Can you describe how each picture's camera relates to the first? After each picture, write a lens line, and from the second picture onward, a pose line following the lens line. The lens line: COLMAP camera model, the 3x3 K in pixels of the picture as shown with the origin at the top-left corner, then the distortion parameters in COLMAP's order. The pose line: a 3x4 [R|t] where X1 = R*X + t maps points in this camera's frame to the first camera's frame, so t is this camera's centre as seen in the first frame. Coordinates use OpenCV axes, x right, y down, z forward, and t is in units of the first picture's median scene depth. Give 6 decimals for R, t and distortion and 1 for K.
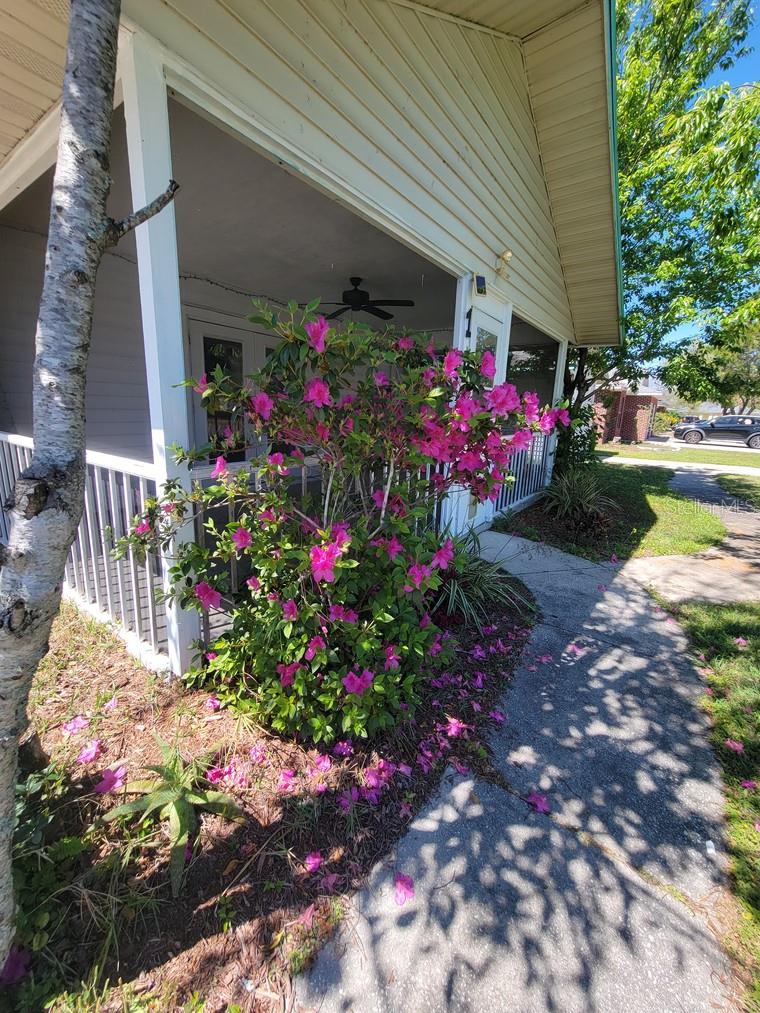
lens RADIAL K [[409.3, 0, 374.1], [0, 409.3, 506.0], [0, 0, 1]] dist [-0.016898, -0.001360]
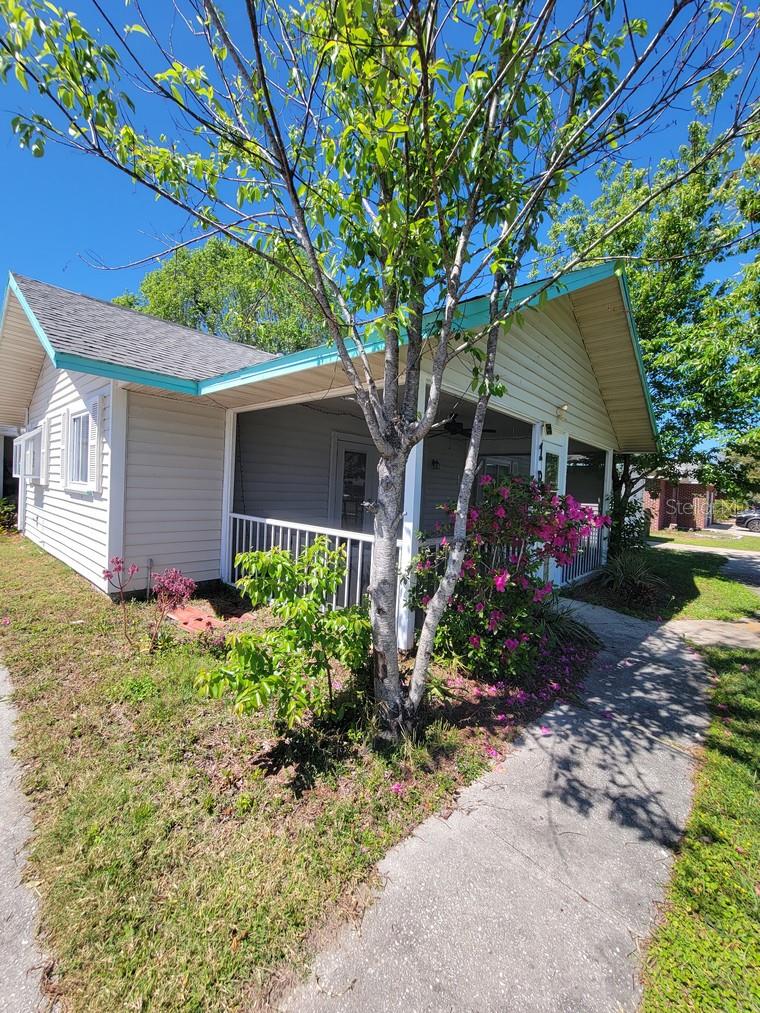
lens RADIAL K [[409.3, 0, 377.7], [0, 409.3, 500.4], [0, 0, 1]] dist [-0.016898, -0.001360]
pose [[0.993794, 0.019613, -0.109495, -0.238727], [-0.041590, 0.978458, -0.202212, 0.073991], [0.103171, 0.205511, 0.973202, -0.597777]]
